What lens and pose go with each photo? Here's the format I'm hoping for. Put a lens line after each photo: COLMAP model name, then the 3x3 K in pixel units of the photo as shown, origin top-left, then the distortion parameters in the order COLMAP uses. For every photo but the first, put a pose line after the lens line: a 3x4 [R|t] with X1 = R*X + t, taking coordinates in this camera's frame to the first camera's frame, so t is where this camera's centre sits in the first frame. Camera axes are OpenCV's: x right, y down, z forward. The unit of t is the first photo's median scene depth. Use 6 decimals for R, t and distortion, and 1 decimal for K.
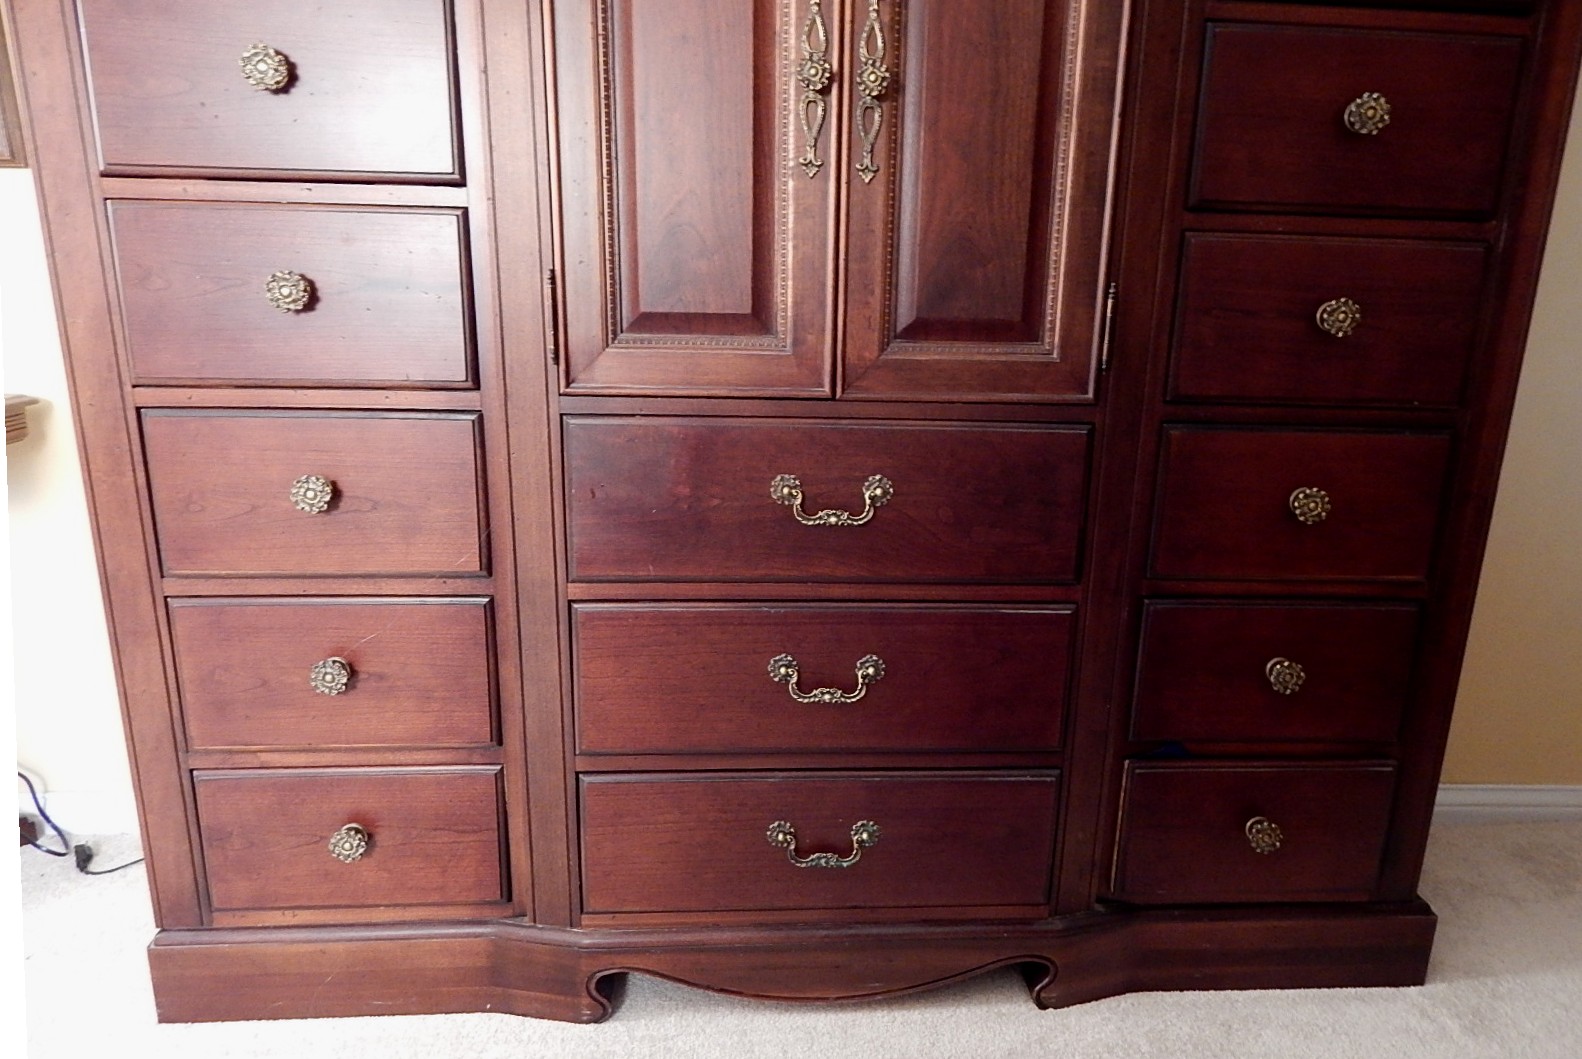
lens RADIAL K [[1051.2, 0, 820.6], [0, 1051.2, 537.1], [0, 0, 1]] dist [0.002232, -0.000721]
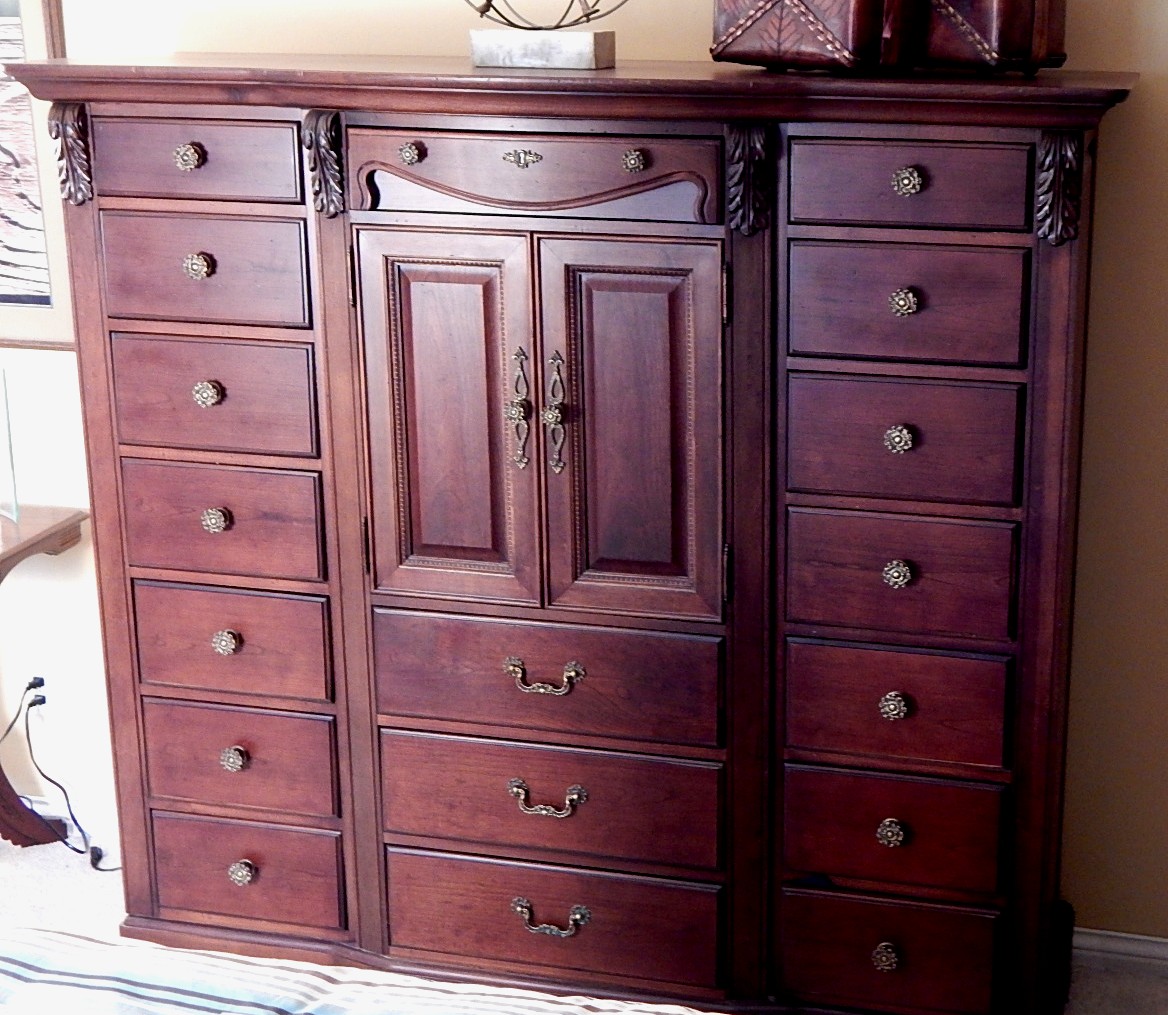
lens RADIAL K [[1761.3, 0, 806.6], [0, 1761.3, 367.0], [0, 0, 1]] dist [-0.014346, -0.019587]
pose [[0.962061, 0.049502, -0.268304, 0.934849], [-0.059563, 0.997789, -0.029485, -0.387969], [0.266252, 0.044347, 0.962883, -1.179854]]
